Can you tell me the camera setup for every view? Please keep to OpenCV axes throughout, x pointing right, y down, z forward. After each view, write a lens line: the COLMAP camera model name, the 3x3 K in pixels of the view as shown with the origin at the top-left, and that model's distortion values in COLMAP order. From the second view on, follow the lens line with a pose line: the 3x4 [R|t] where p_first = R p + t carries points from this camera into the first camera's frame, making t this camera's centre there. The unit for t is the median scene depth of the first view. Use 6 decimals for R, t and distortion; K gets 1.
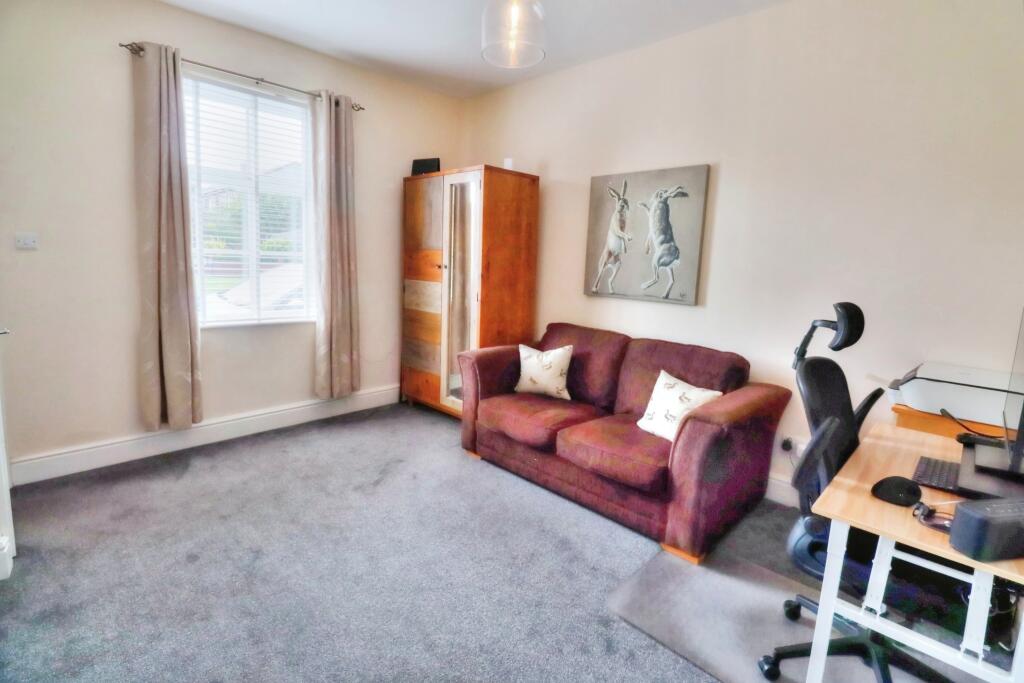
lens RADIAL K [[484.6, 0, 505.7], [0, 484.6, 323.9], [0, 0, 1]] dist [-0.000481, -0.000115]
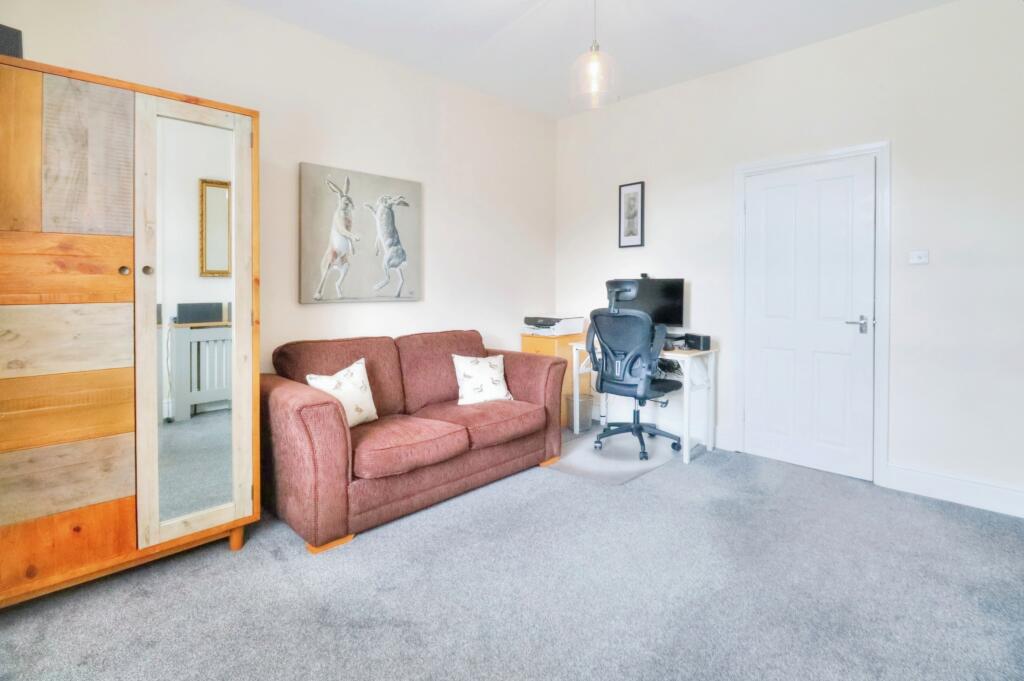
lens RADIAL K [[484.6, 0, 505.7], [0, 484.6, 322.9], [0, 0, 1]] dist [-0.000481, -0.000115]
pose [[0.013815, -0.115282, 0.993237, -0.743069], [0.133841, 0.984606, 0.112418, -0.084236], [-0.990907, 0.131382, 0.029032, 0.727869]]
